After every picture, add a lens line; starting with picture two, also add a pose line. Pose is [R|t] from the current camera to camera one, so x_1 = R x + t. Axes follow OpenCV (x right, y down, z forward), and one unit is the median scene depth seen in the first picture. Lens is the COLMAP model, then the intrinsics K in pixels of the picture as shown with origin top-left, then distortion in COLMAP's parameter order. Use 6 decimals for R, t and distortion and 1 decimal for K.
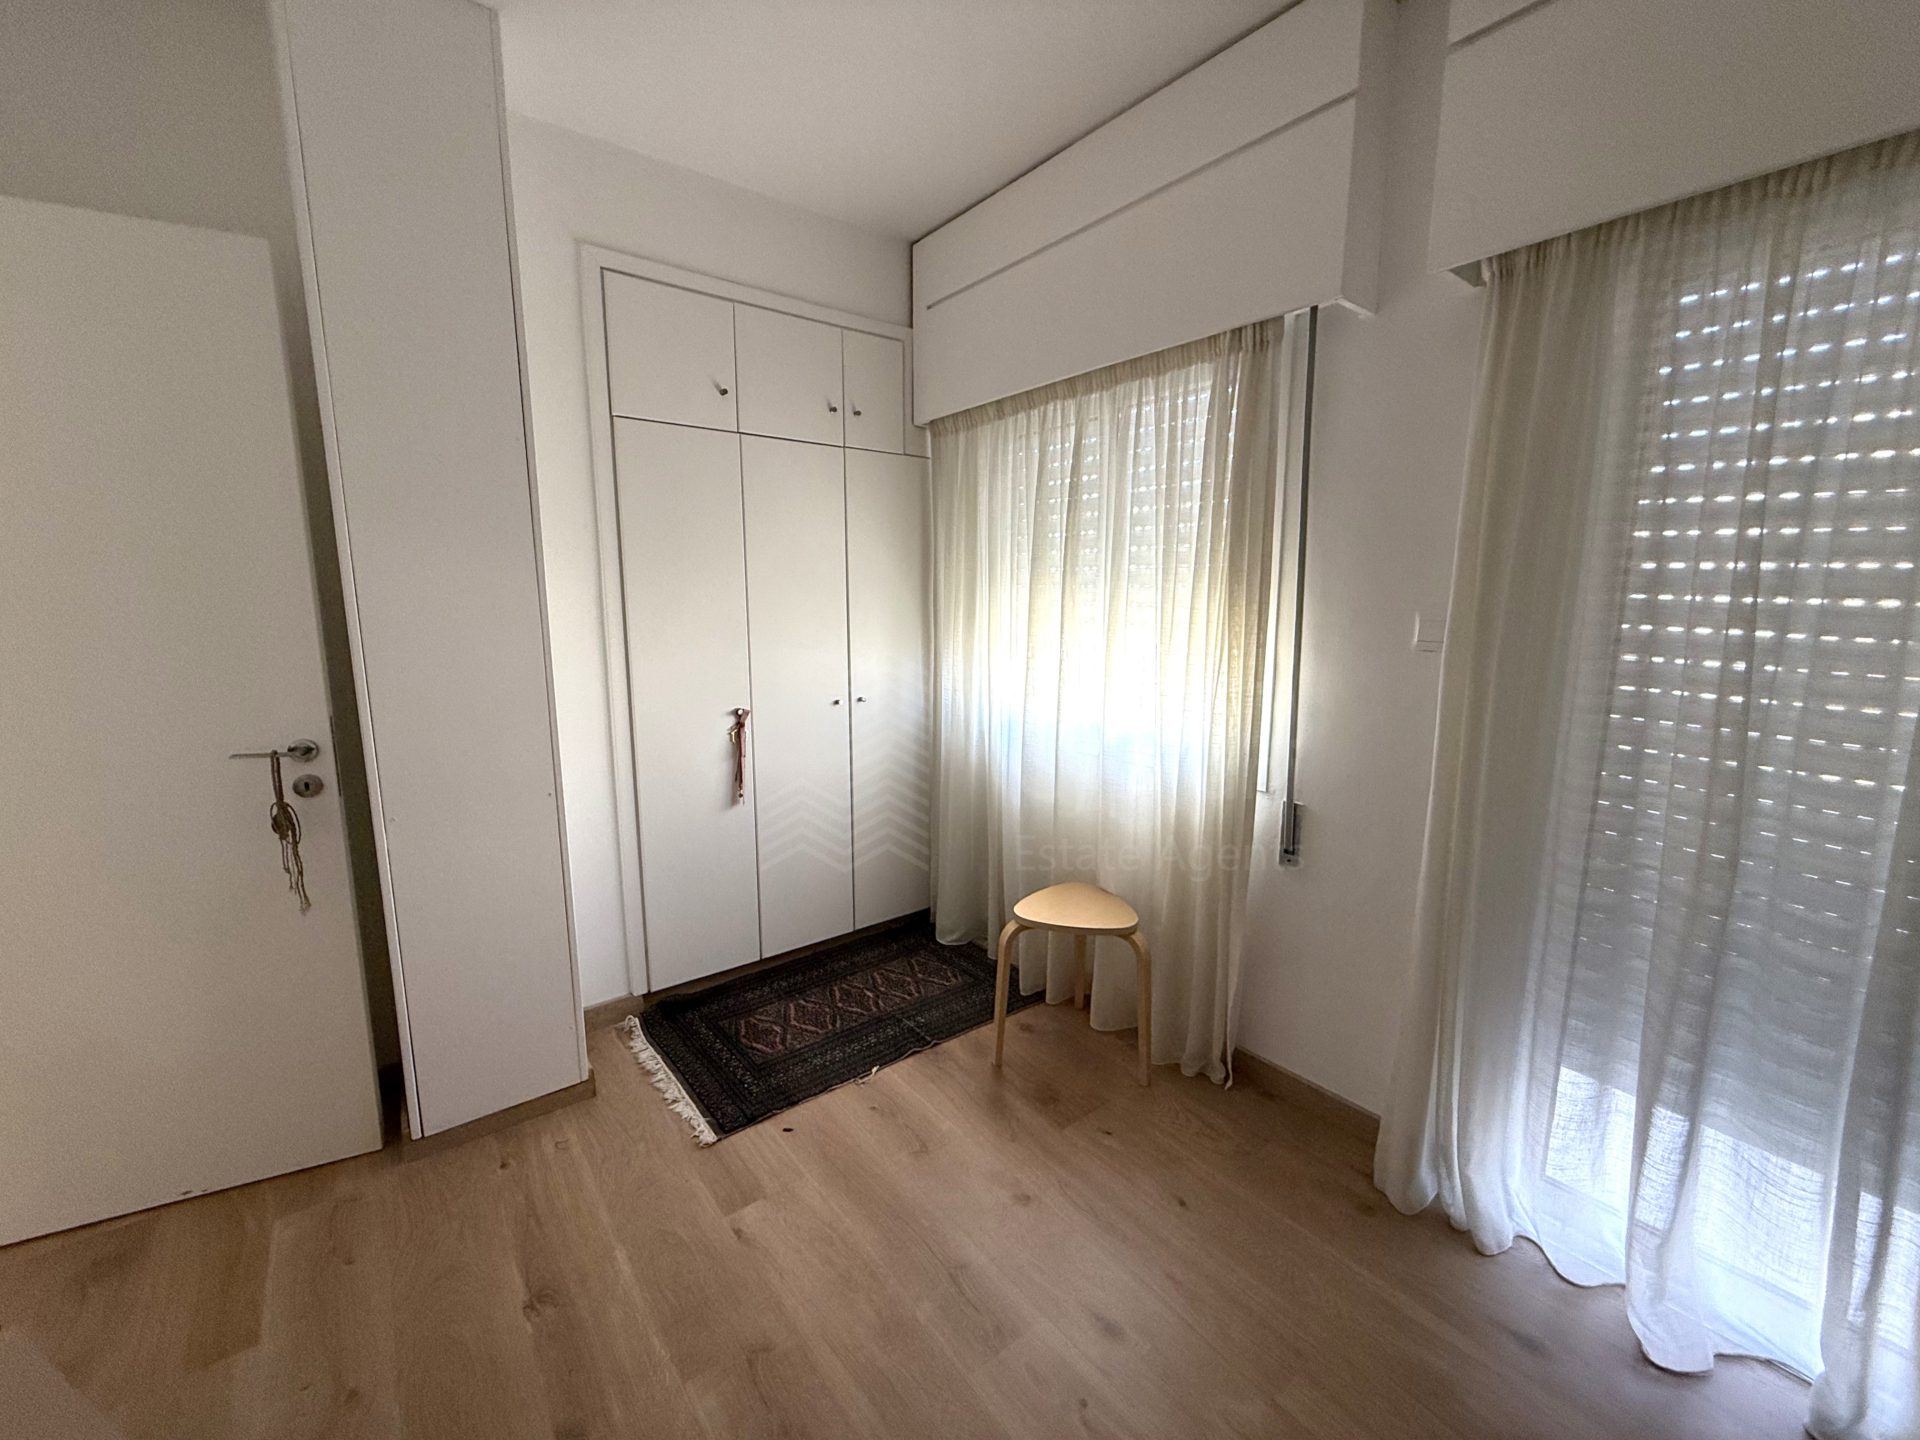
lens RADIAL K [[767.6, 0, 955.0], [0, 767.6, 720.8], [0, 0, 1]] dist [-0.001234, 0.000827]
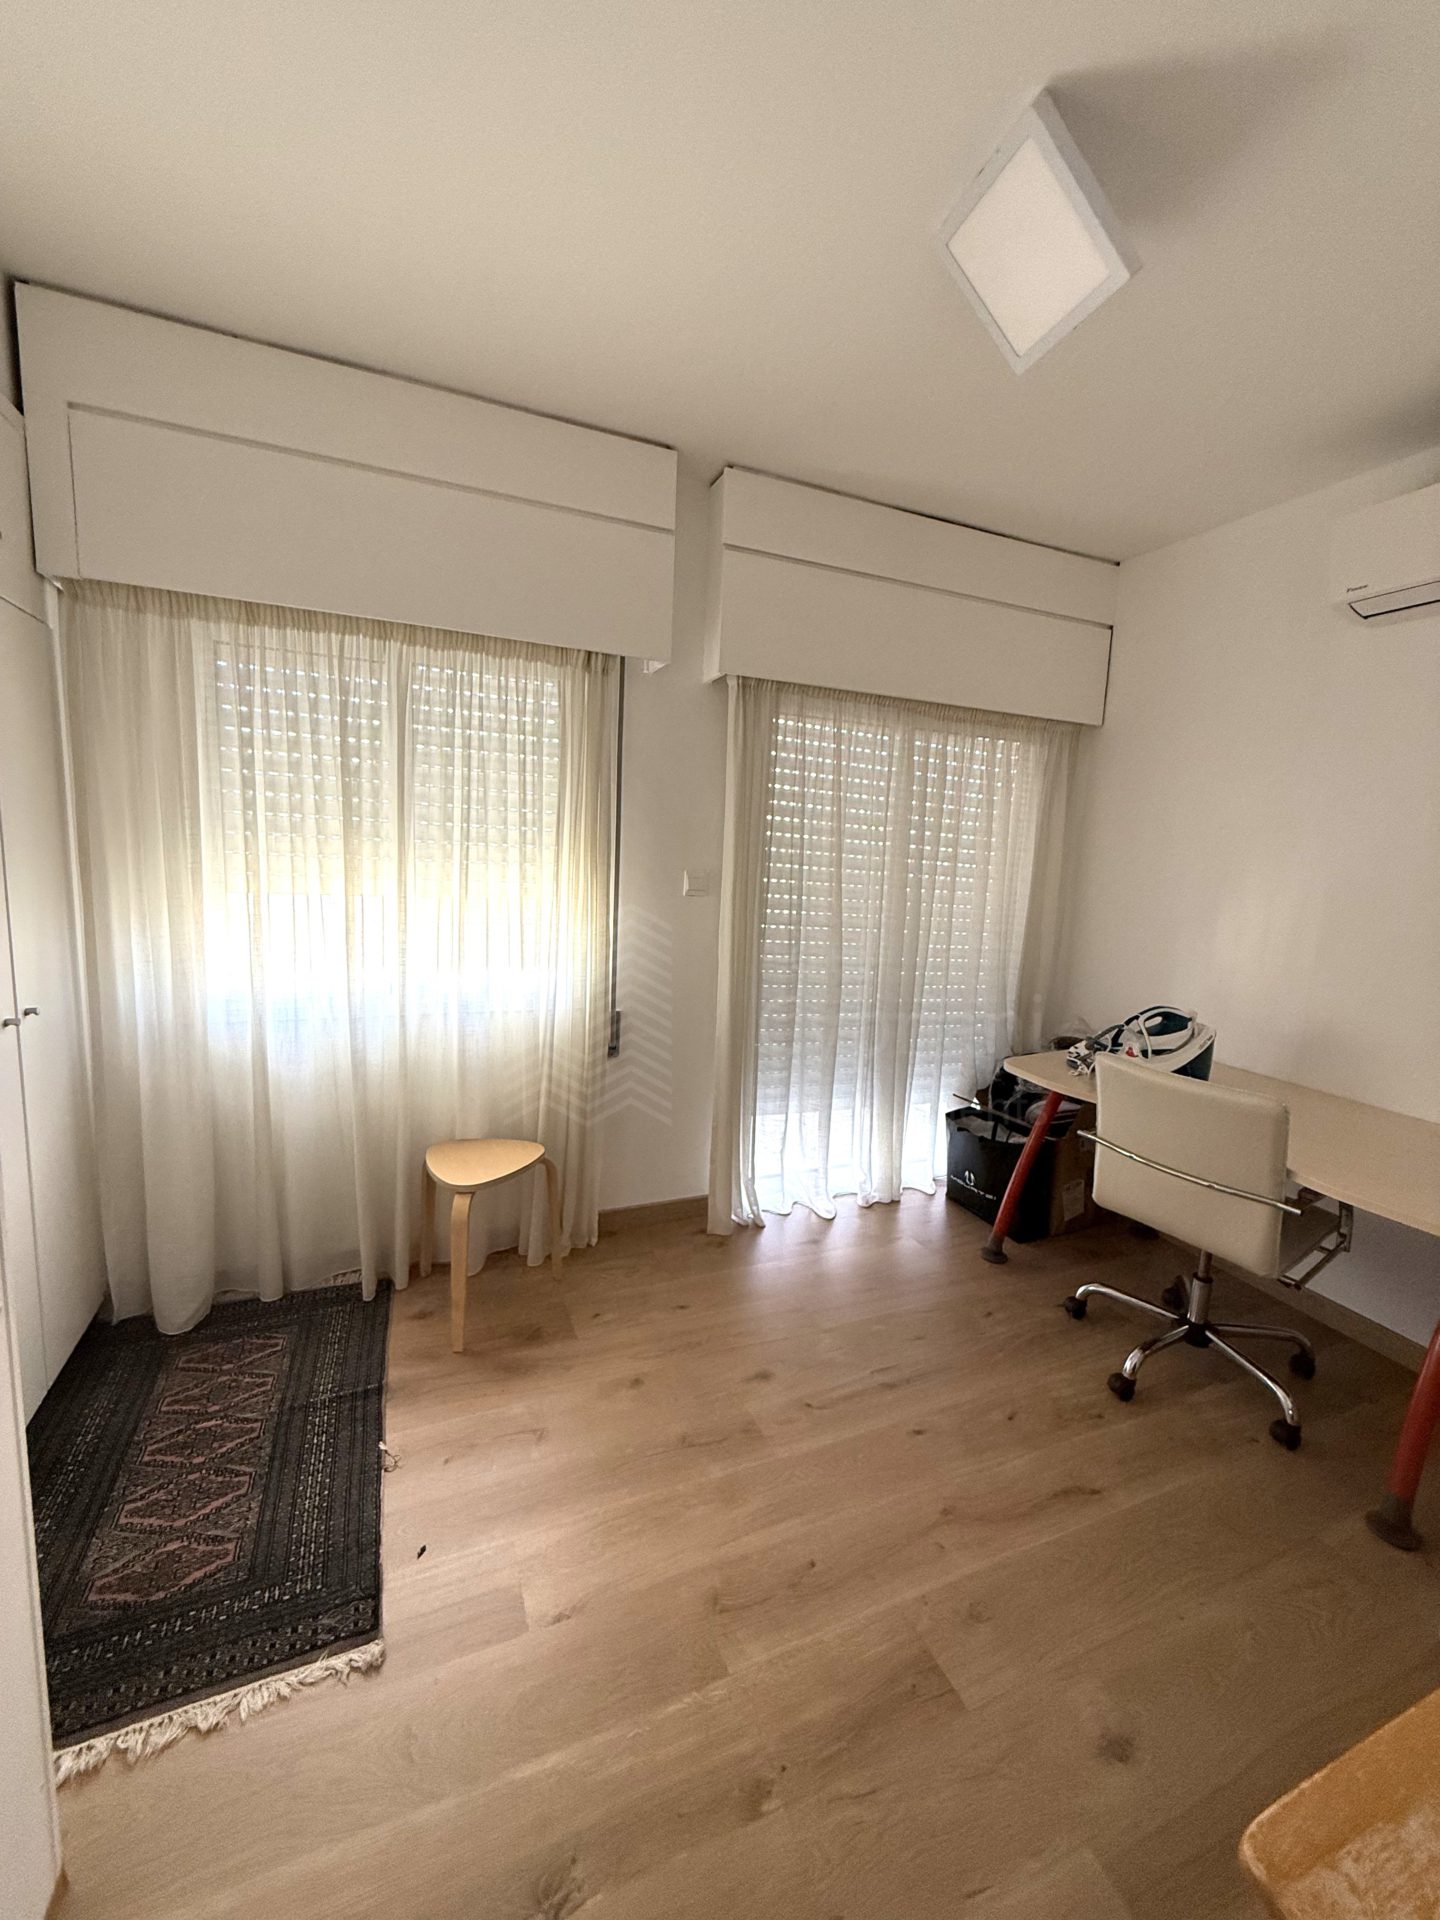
lens RADIAL K [[767.6, 0, 720.2], [0, 767.6, 955.2], [0, 0, 1]] dist [-0.001234, 0.000827]
pose [[0.259862, -0.128587, 0.957046, -0.784397], [0.109177, 0.988652, 0.103189, -0.108820], [-0.959454, 0.077673, 0.270952, 0.440207]]
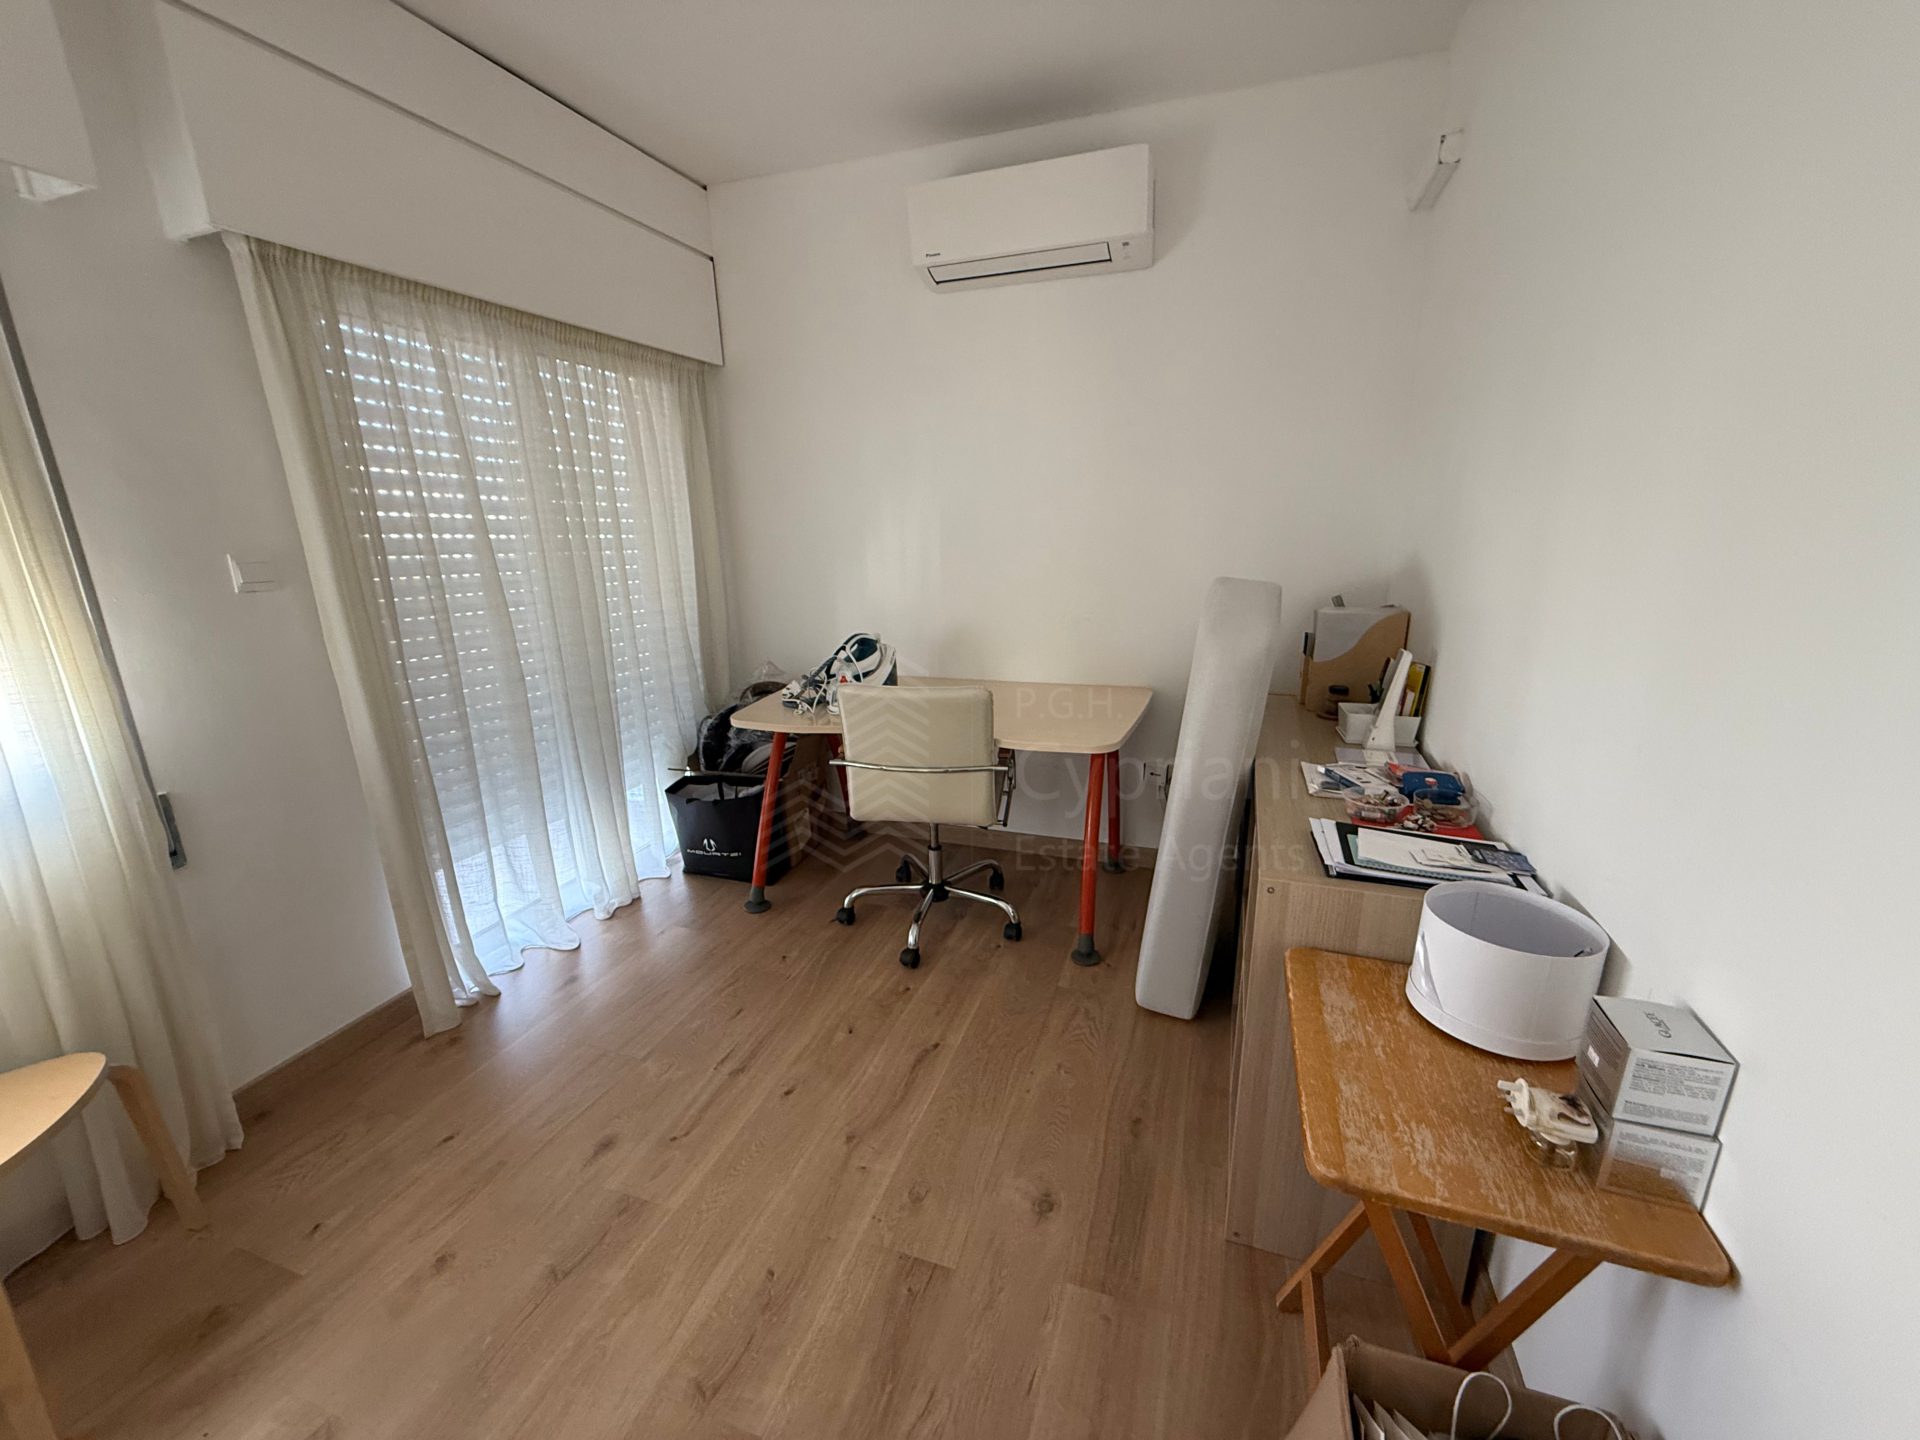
lens RADIAL K [[767.6, 0, 955.0], [0, 767.6, 720.8], [0, 0, 1]] dist [-0.001234, 0.000827]
pose [[-0.541698, -0.211305, 0.813581, -0.677249], [0.151368, 0.927544, 0.341688, -0.120659], [-0.826832, 0.308242, -0.470463, 0.641337]]
